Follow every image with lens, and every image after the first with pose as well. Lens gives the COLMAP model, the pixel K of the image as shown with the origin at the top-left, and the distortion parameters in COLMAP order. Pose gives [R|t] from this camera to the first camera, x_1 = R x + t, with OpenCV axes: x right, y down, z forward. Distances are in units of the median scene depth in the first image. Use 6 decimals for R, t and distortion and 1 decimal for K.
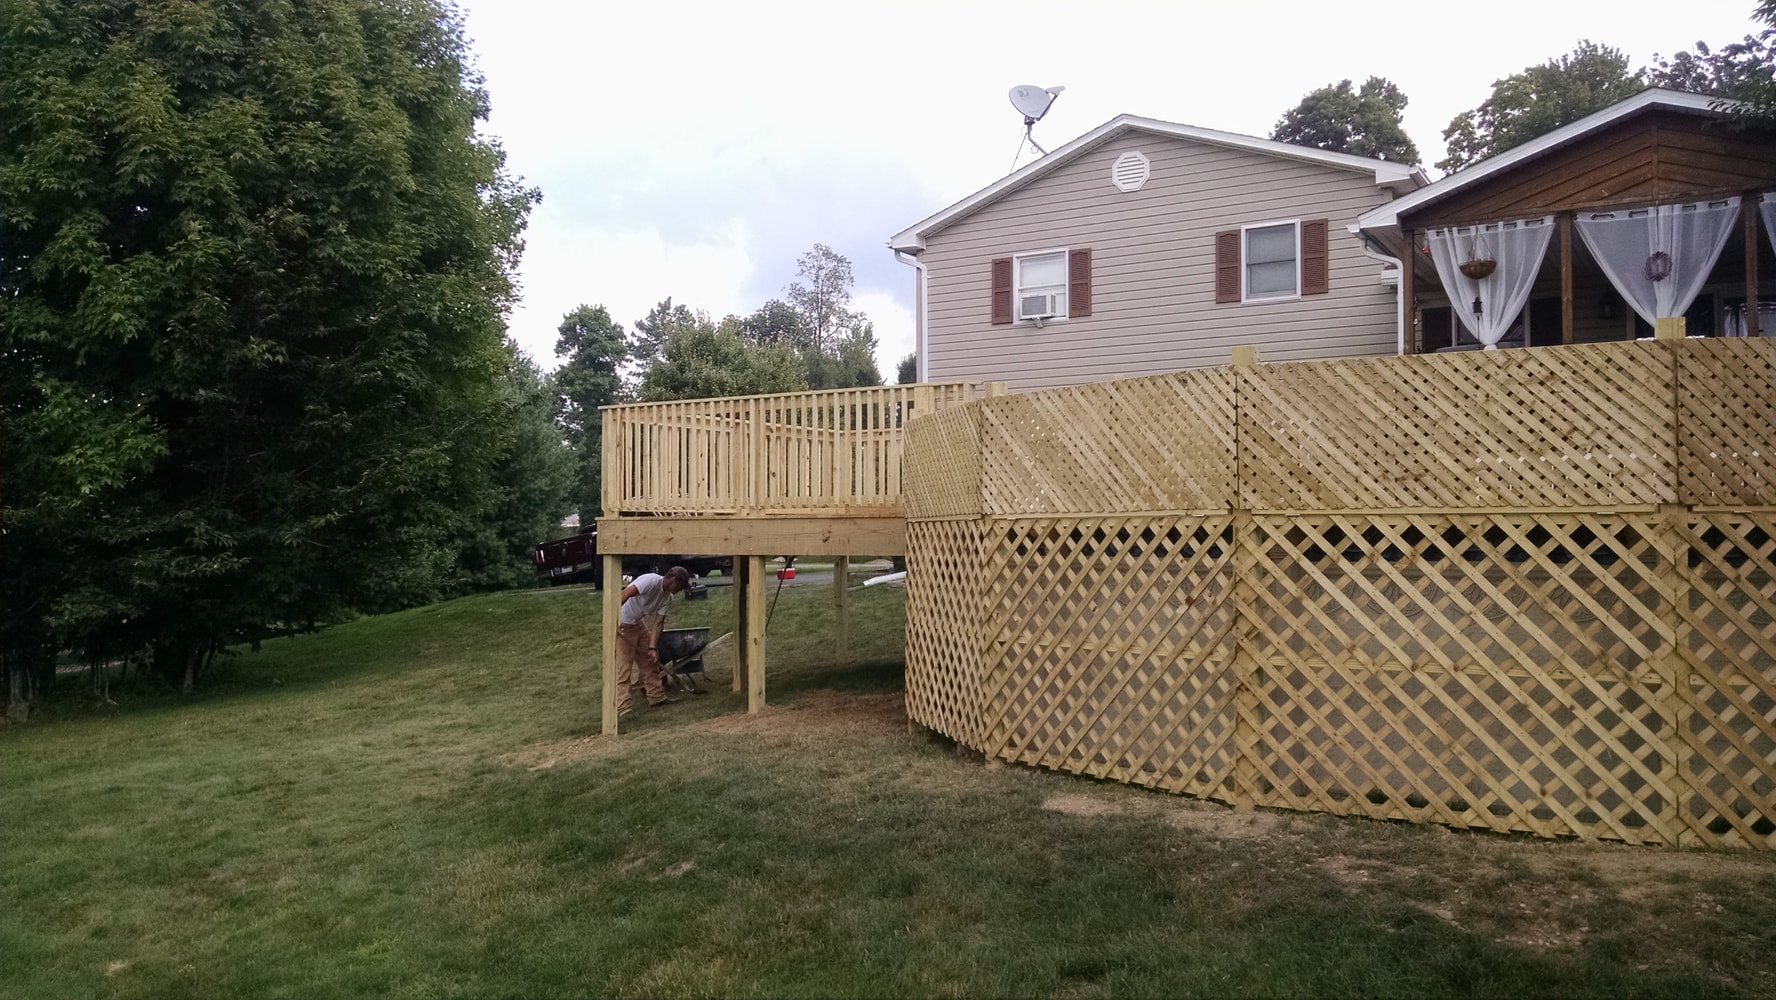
lens RADIAL K [[1386.5, 0, 898.3], [0, 1386.5, 501.5], [0, 0, 1]] dist [0.005687, -0.068292]
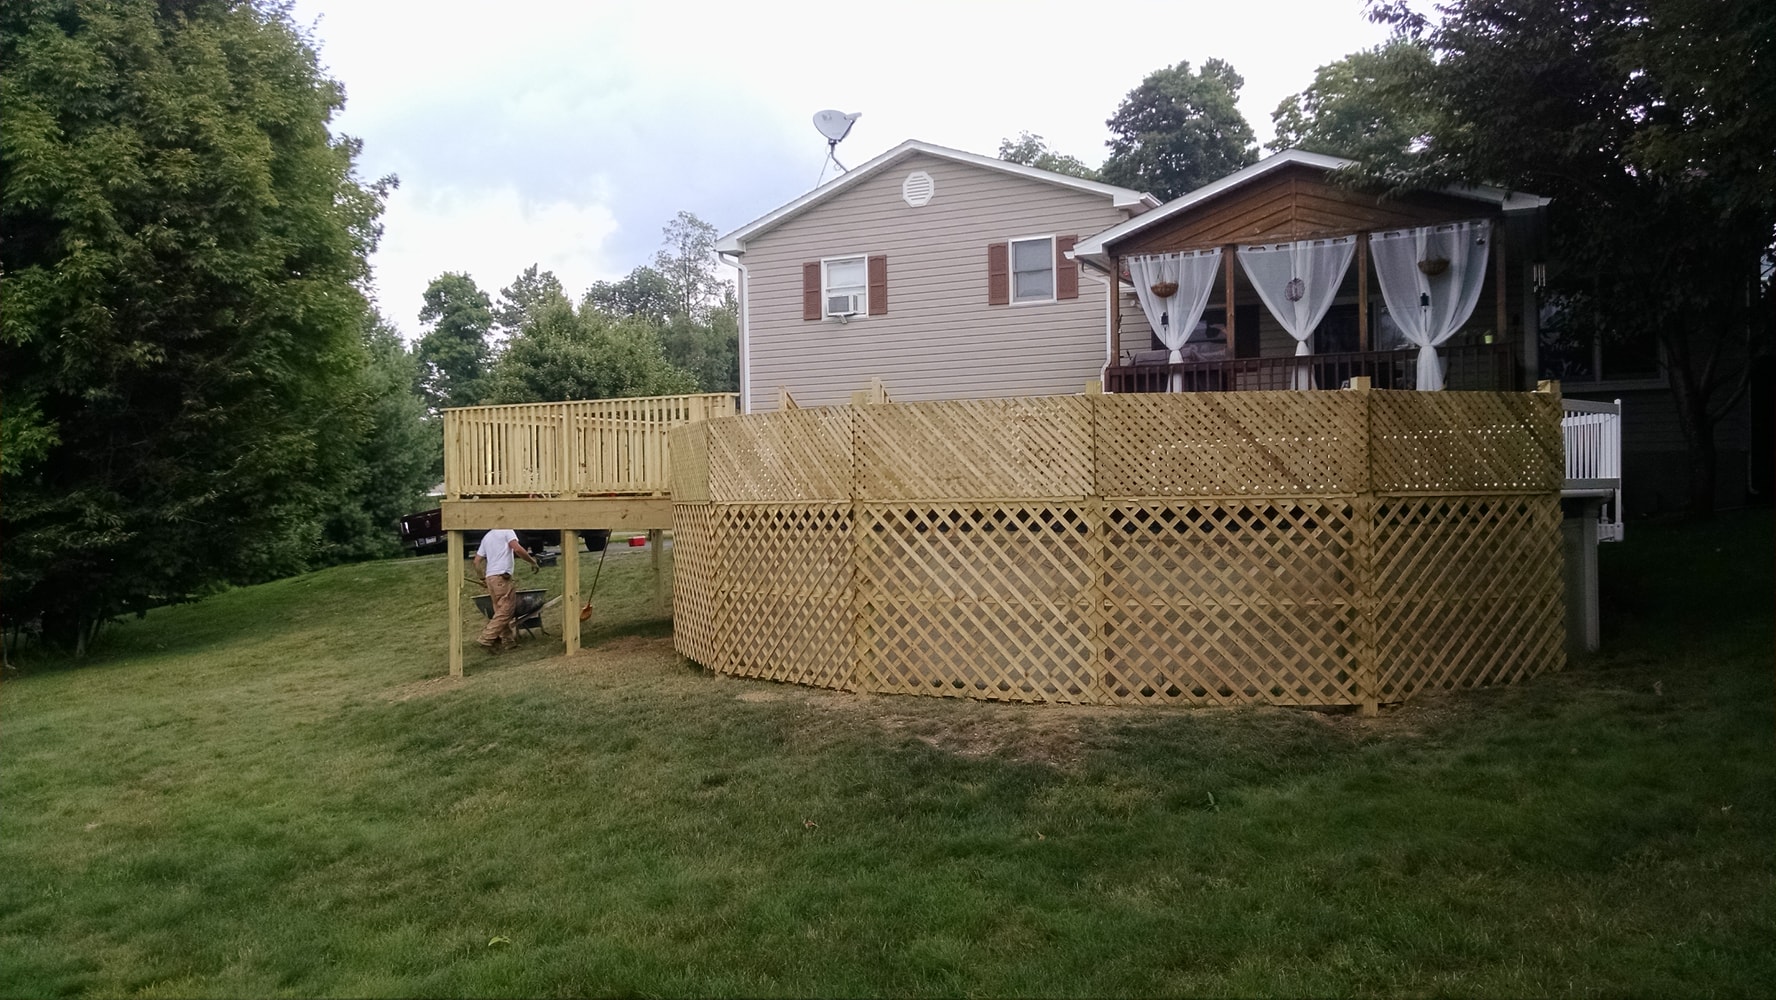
lens RADIAL K [[1386.5, 0, 900.4], [0, 1386.5, 509.7], [0, 0, 1]] dist [0.005687, -0.068292]
pose [[0.996073, -0.014092, 0.087410, 0.069334], [0.011199, 0.999376, 0.033500, -0.014337], [-0.087827, -0.032390, 0.995609, -0.223877]]
